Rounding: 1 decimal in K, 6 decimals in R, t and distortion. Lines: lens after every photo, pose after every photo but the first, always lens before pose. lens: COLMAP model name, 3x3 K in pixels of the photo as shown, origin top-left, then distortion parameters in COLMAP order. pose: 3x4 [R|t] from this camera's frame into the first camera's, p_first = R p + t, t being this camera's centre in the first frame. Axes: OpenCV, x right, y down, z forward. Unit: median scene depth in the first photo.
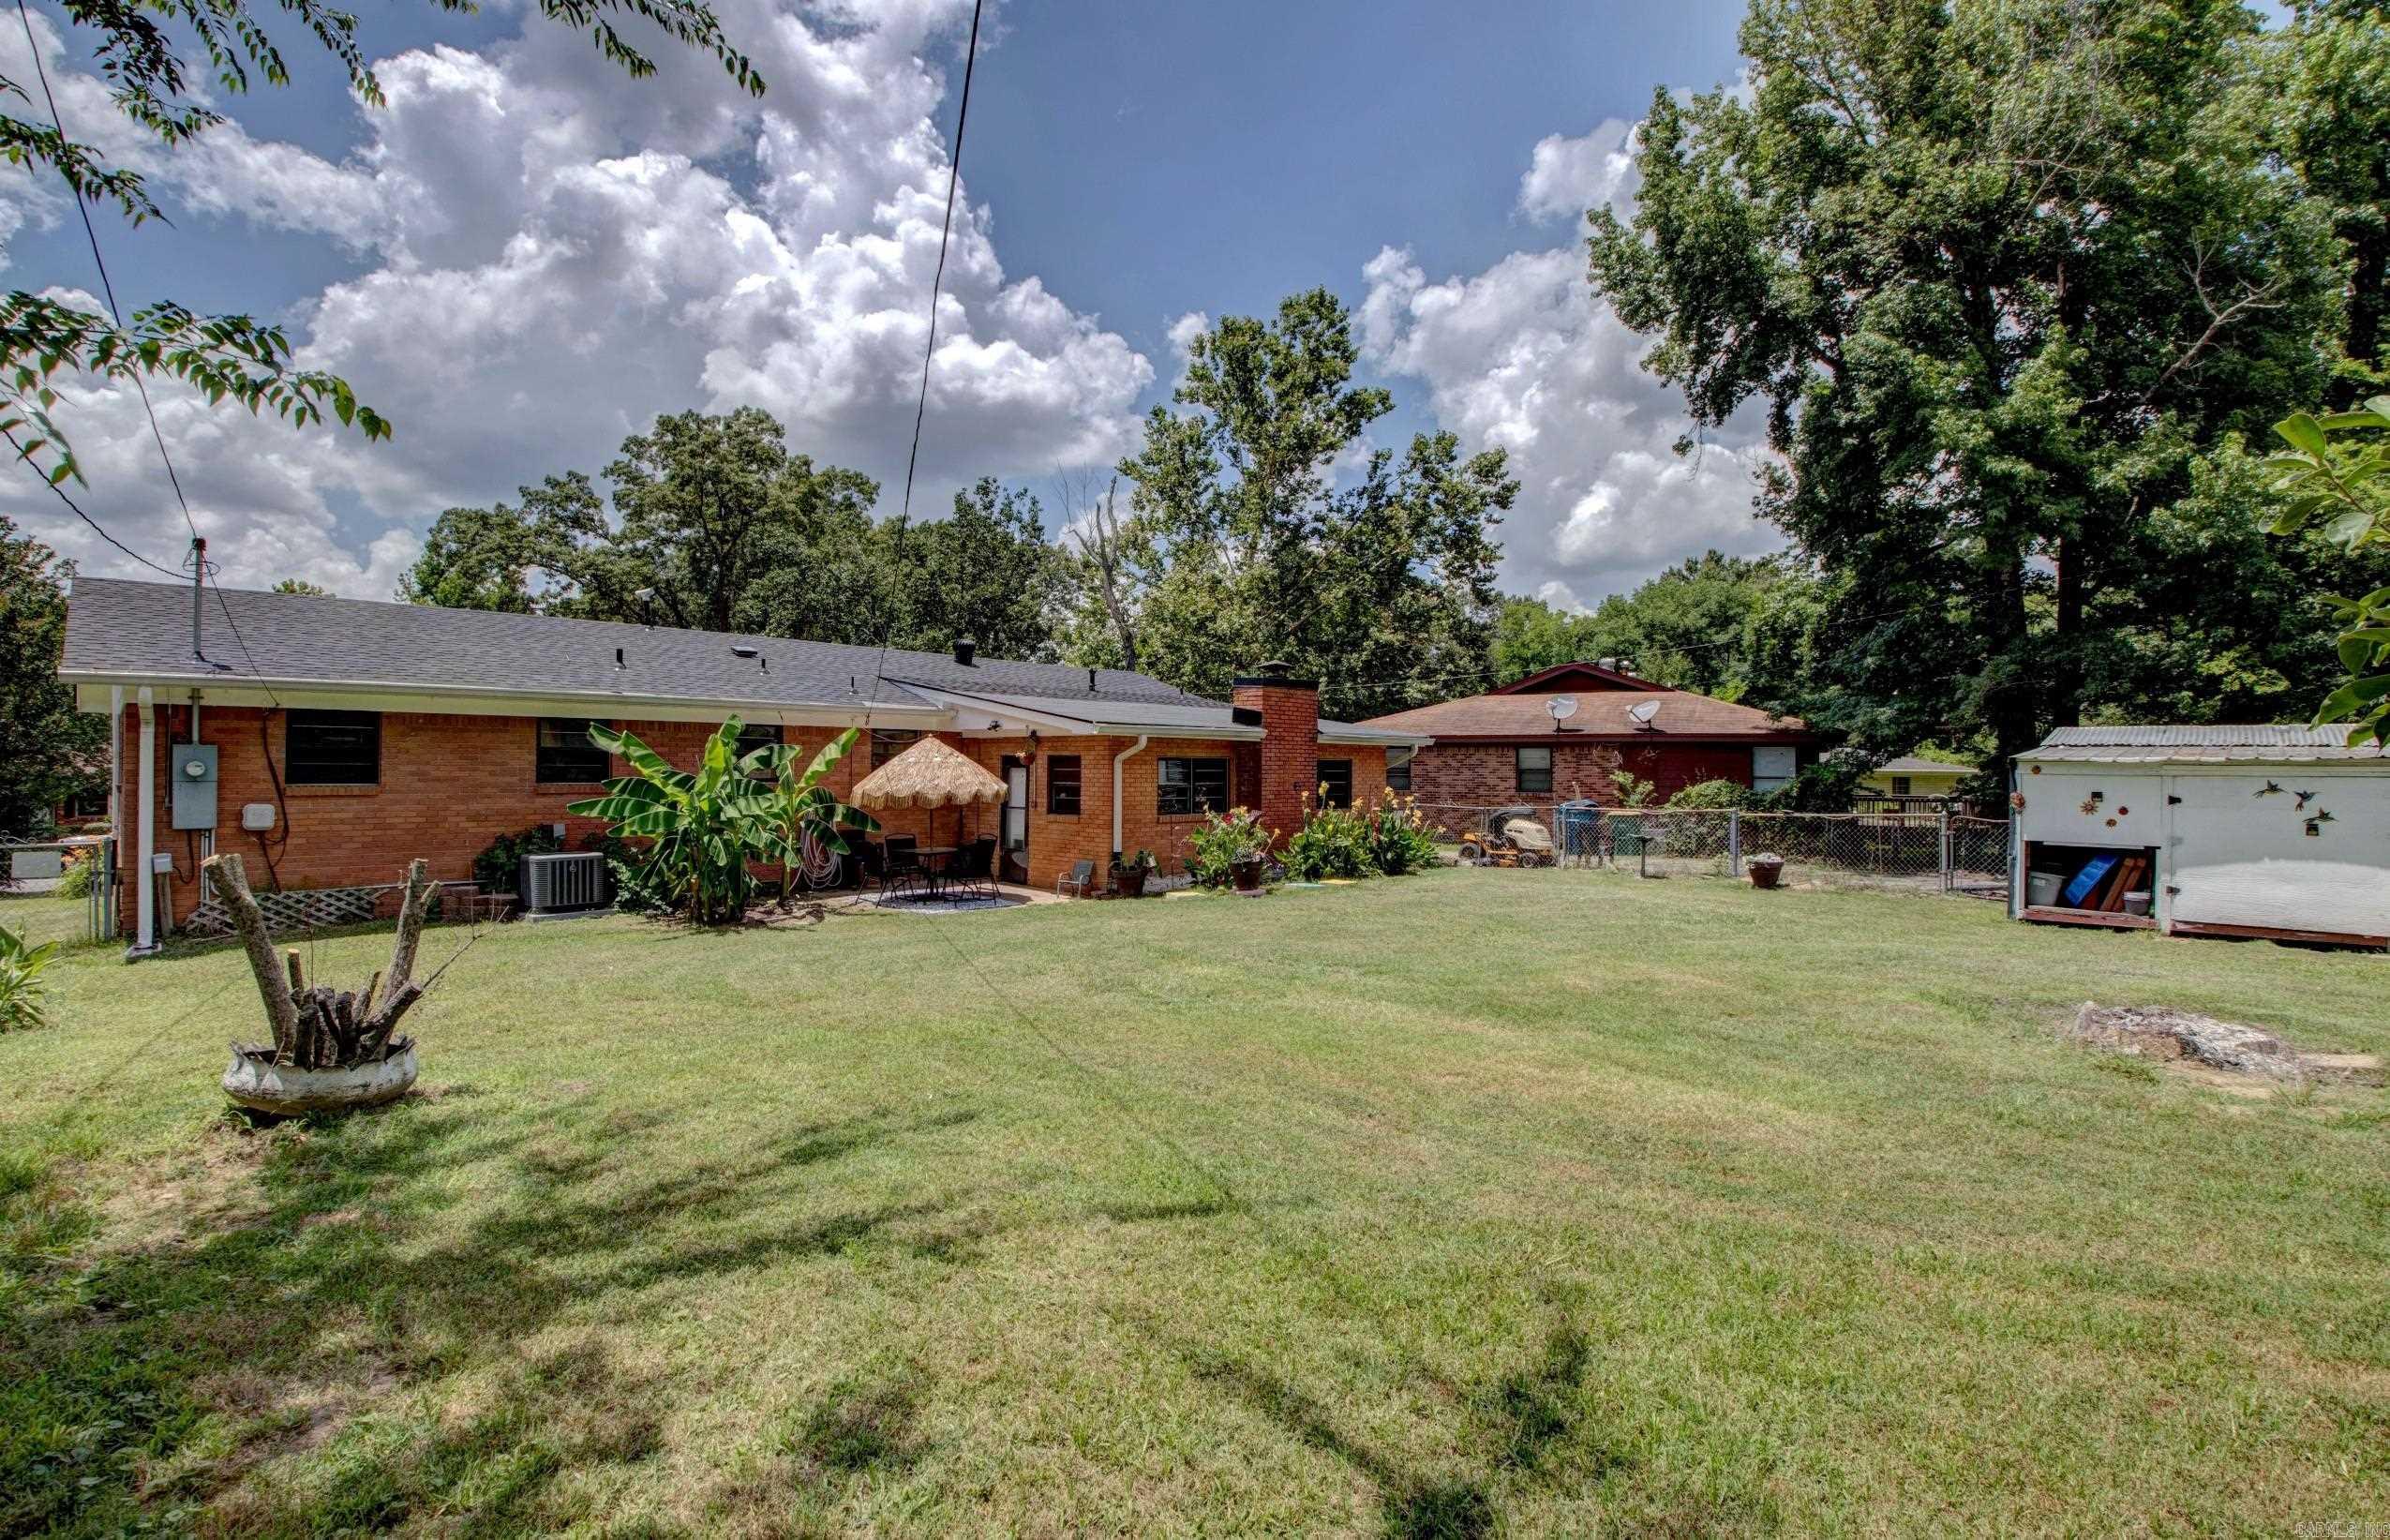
lens RADIAL K [[1111.6, 0, 1177.8], [0, 1111.6, 760.4], [0, 0, 1]] dist [0.032227, -0.051541]
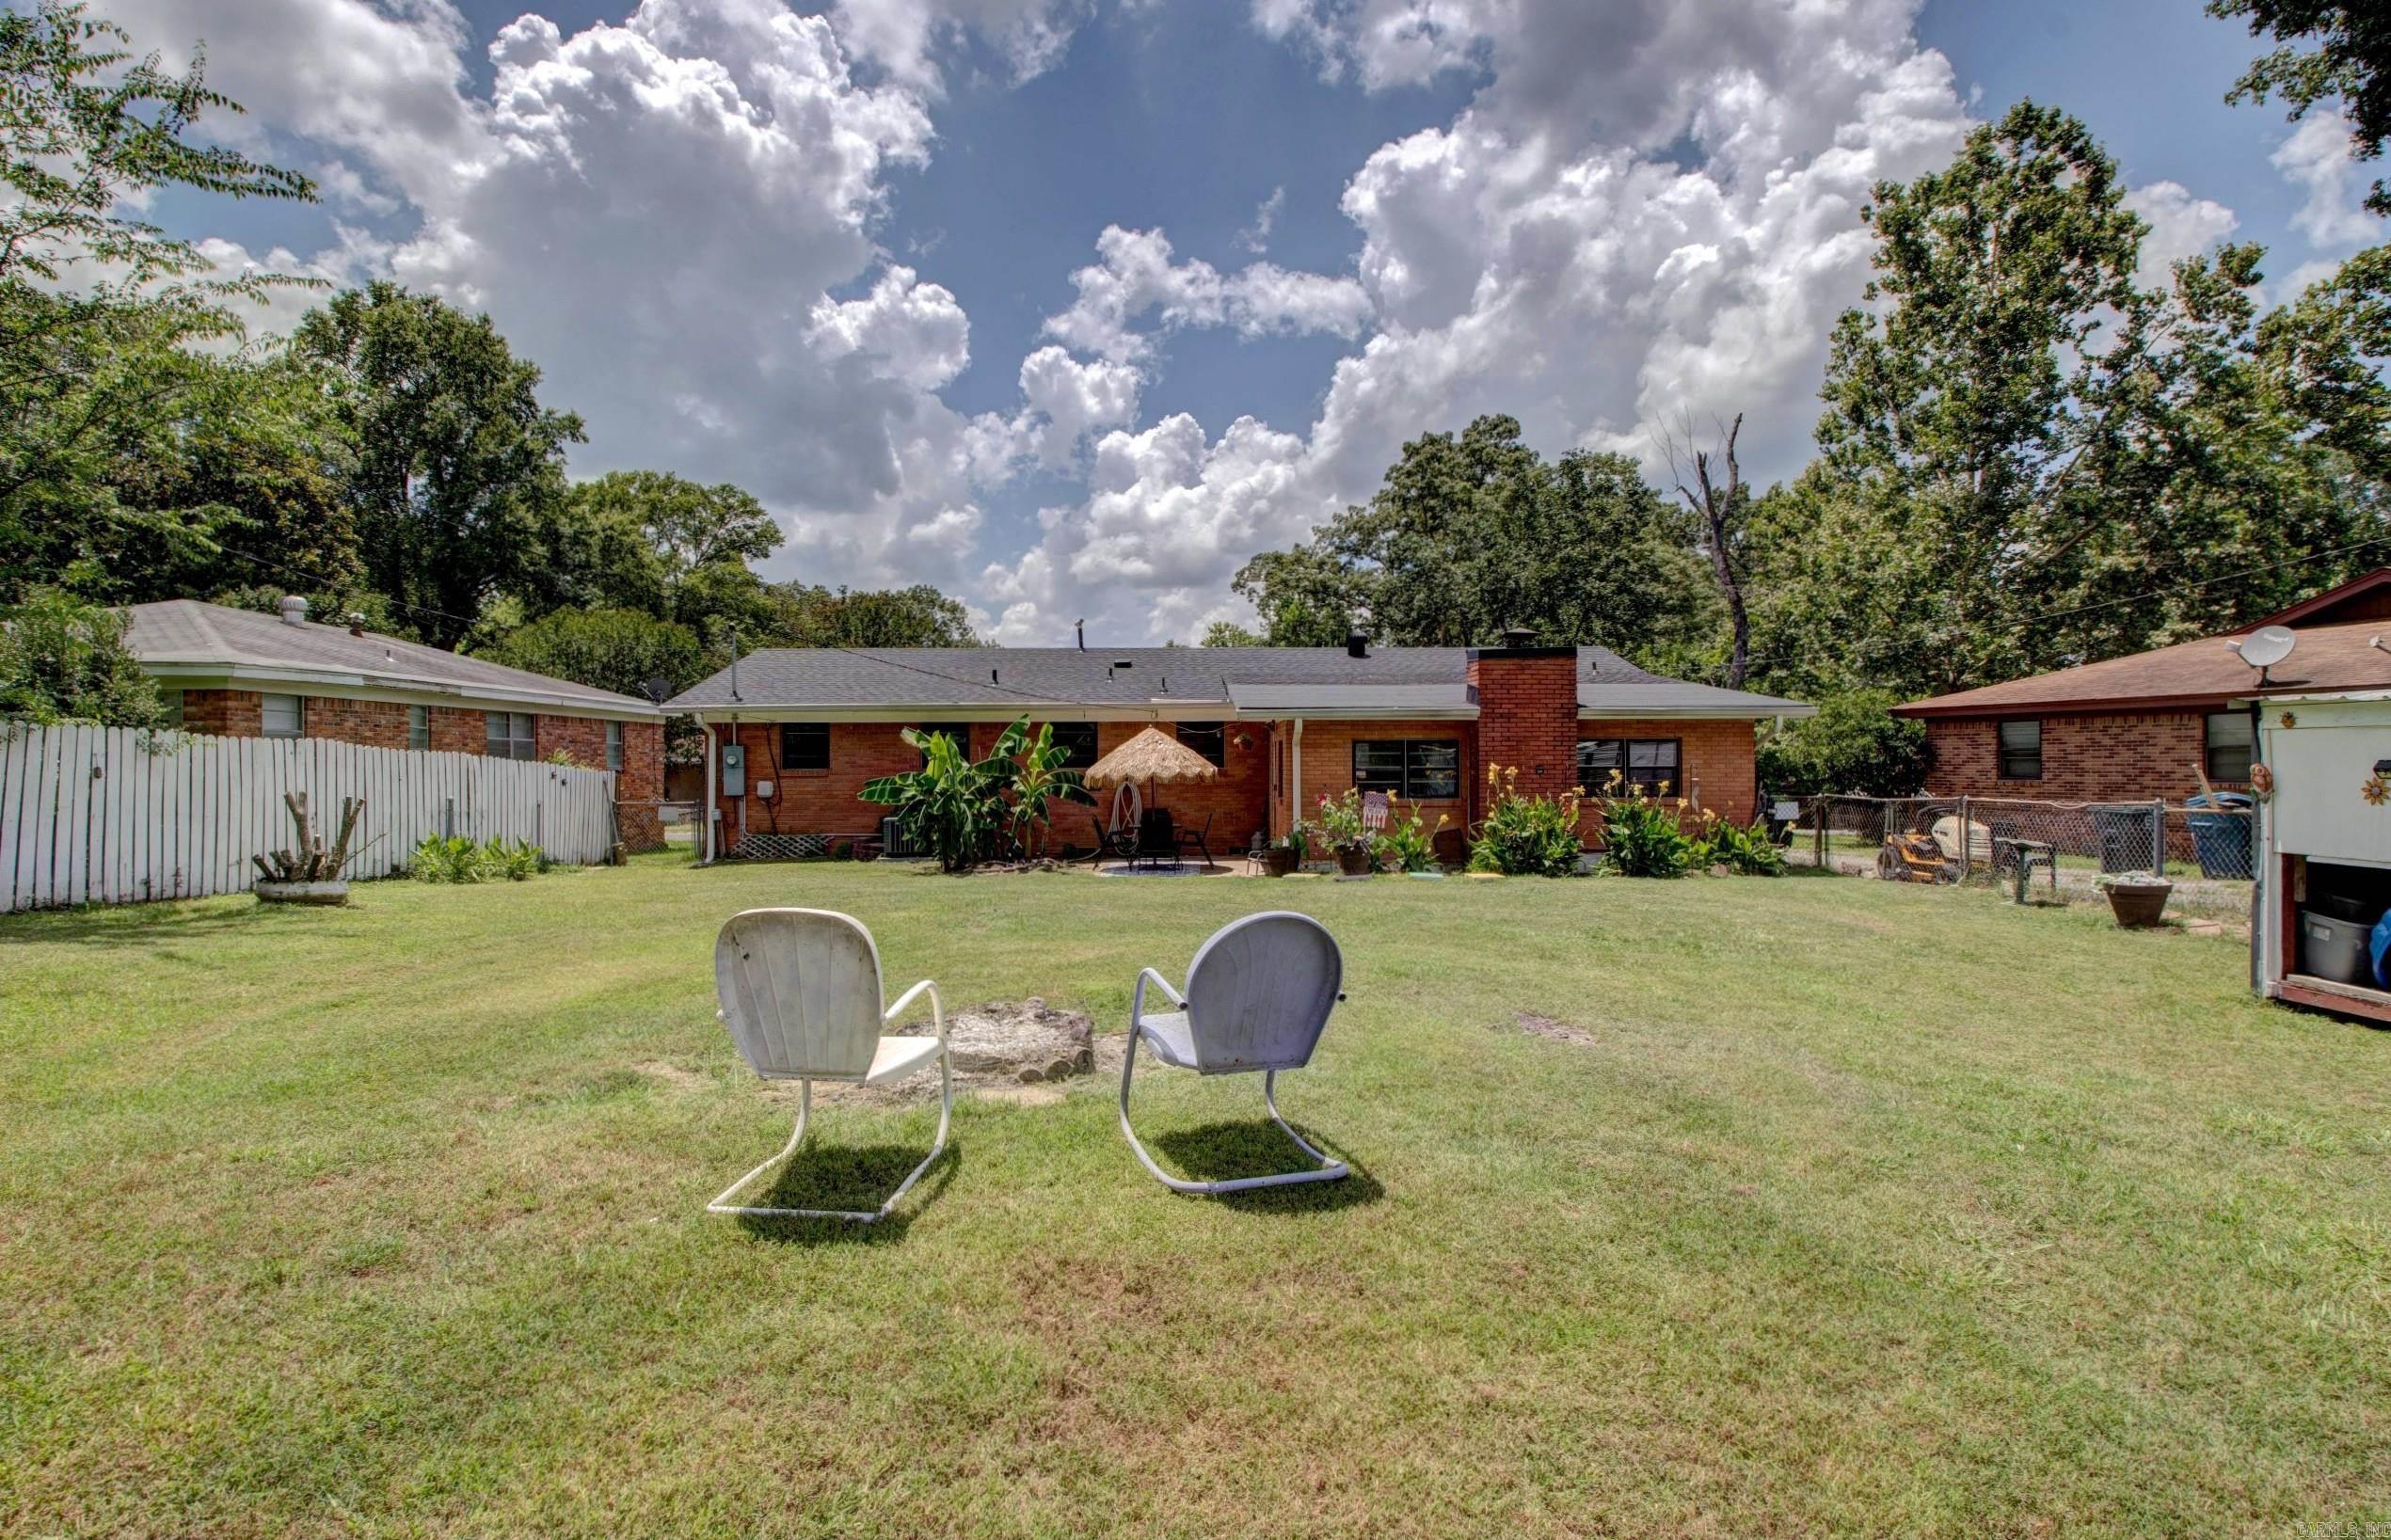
lens RADIAL K [[1112.9, 0, 1160.9], [0, 1112.9, 767.7], [0, 0, 1]] dist [0.032516, -0.037886]
pose [[0.707543, -0.007061, -0.706635, 0.629164], [0.014539, 0.999884, 0.004566, 0.016492], [0.706521, -0.013505, 0.707563, 0.194841]]
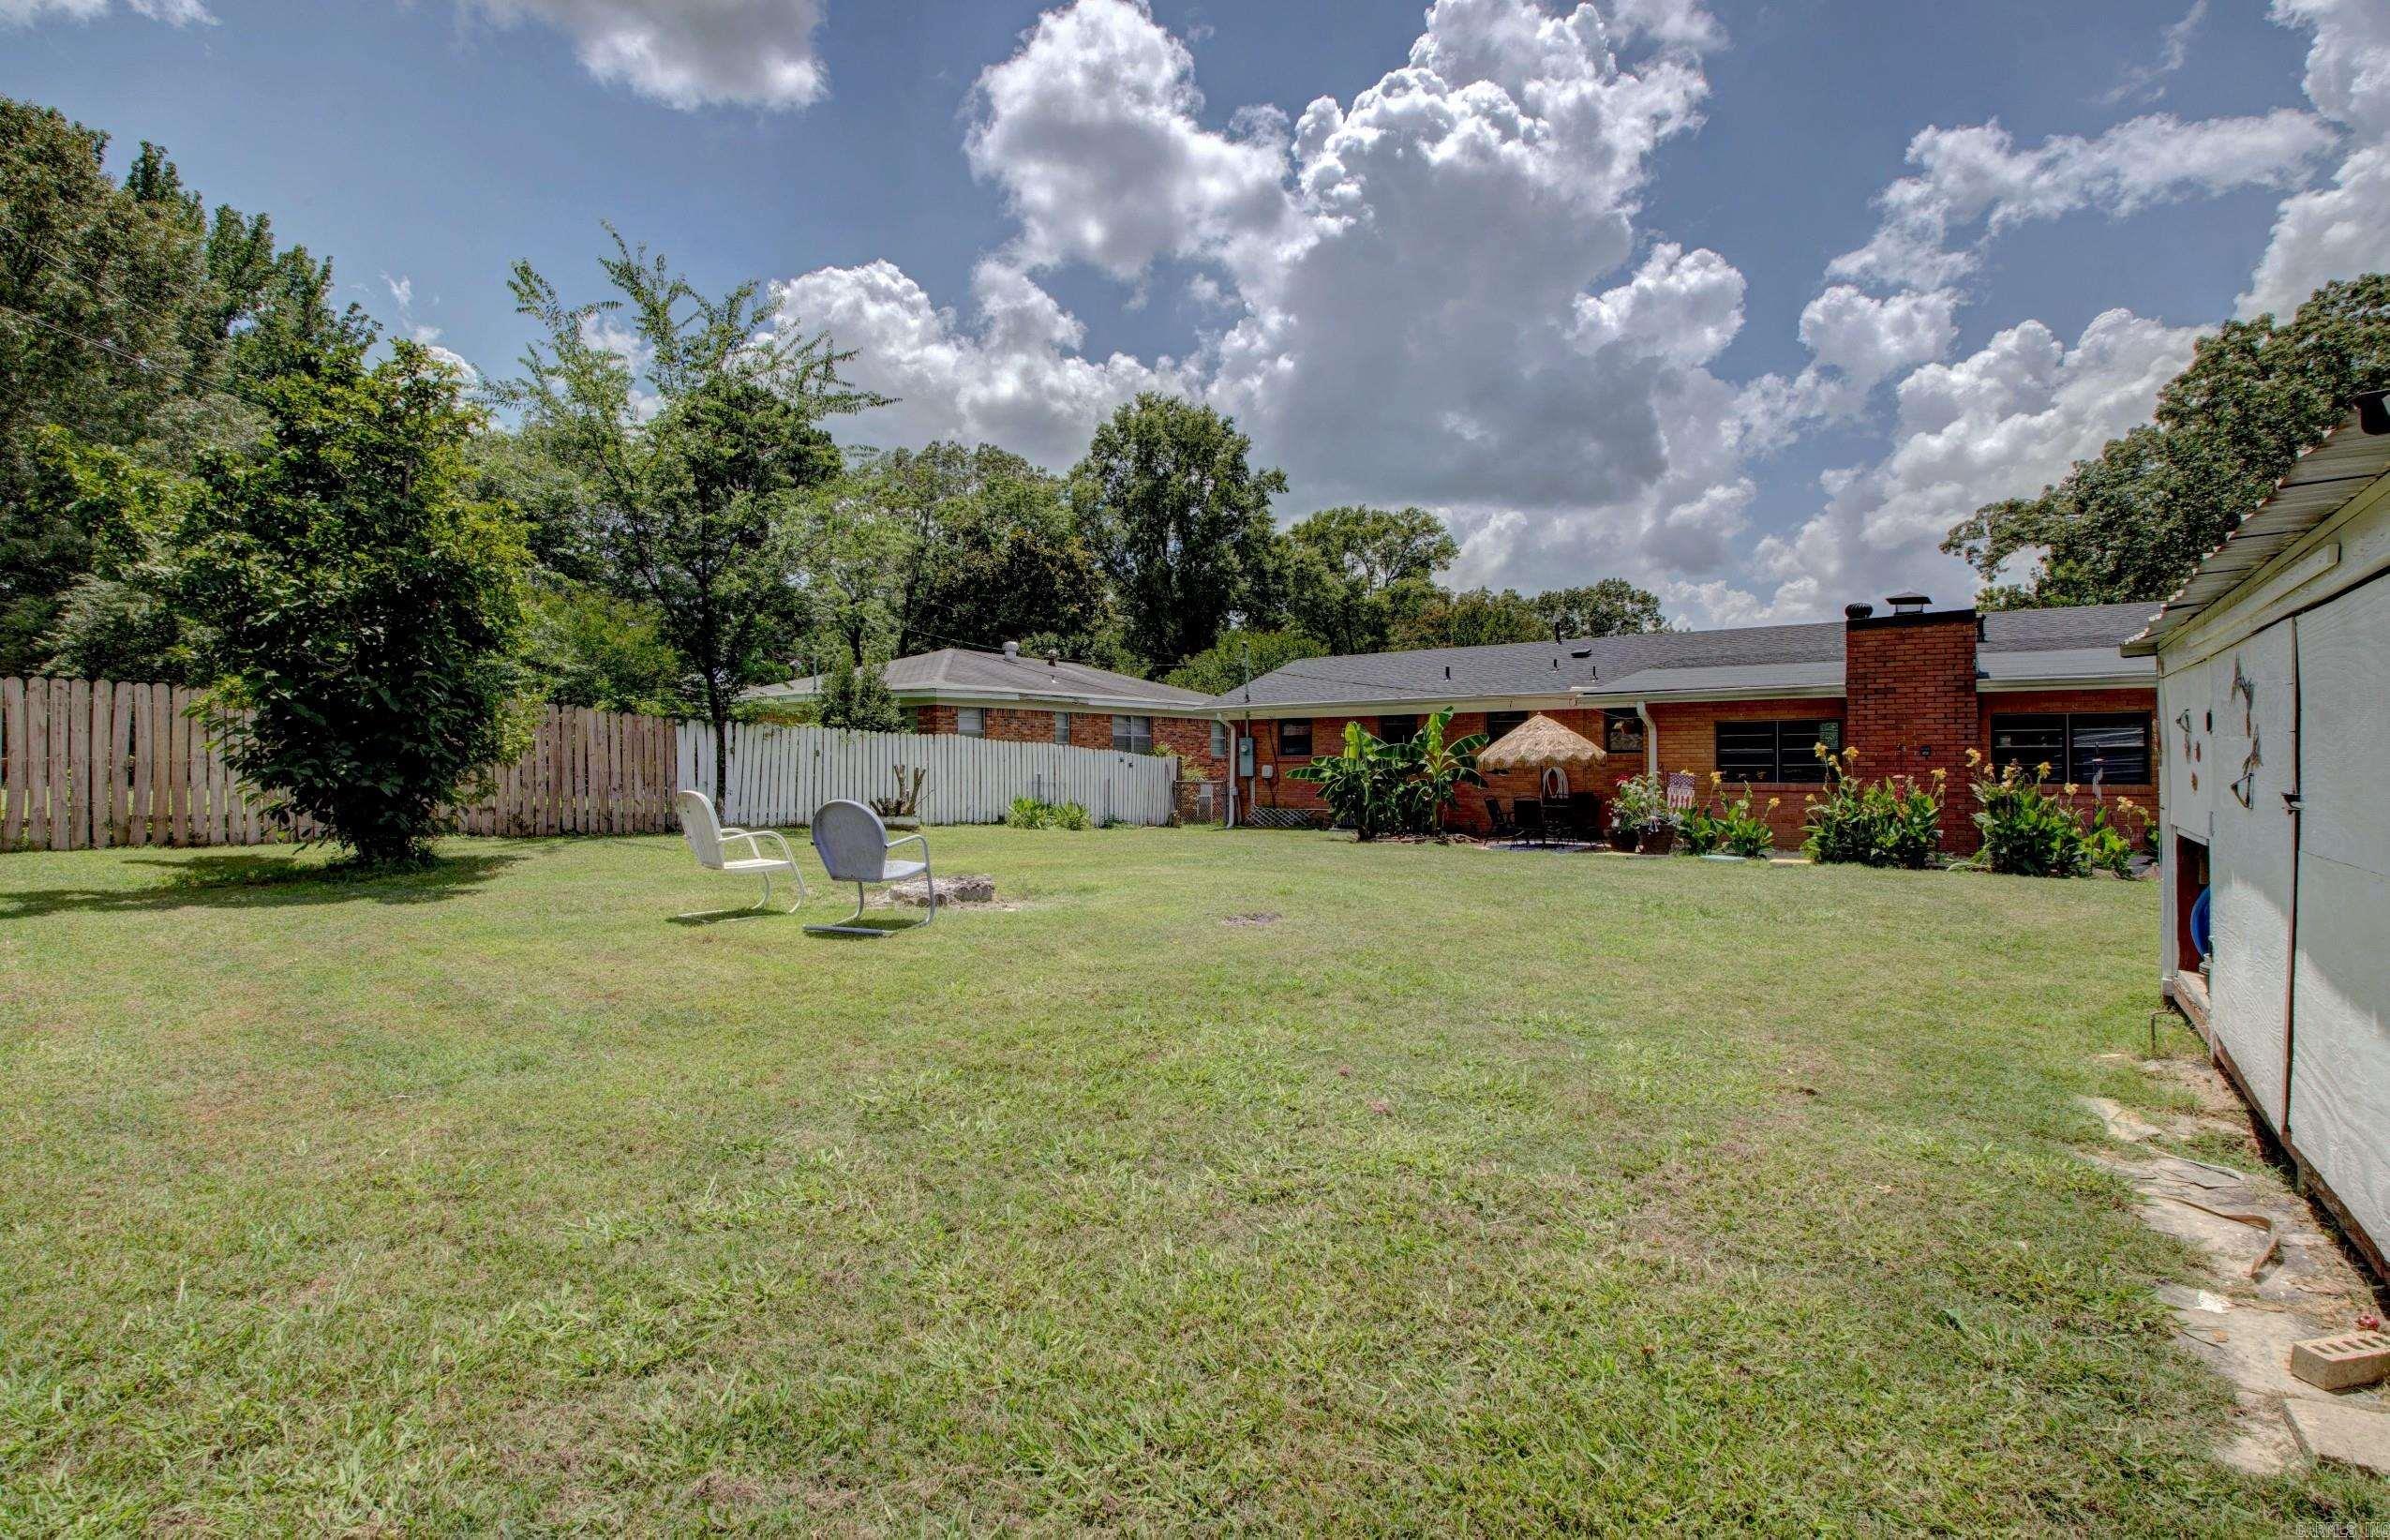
lens RADIAL K [[1094.4, 0, 1194.8], [0, 1094.4, 759.6], [0, 0, 1]] dist [0.029903, -0.036285]
pose [[0.153413, -0.010621, -0.988105, 0.966032], [0.012131, 0.999887, -0.008864, 0.036881], [0.988088, -0.010627, 0.153524, 0.450997]]
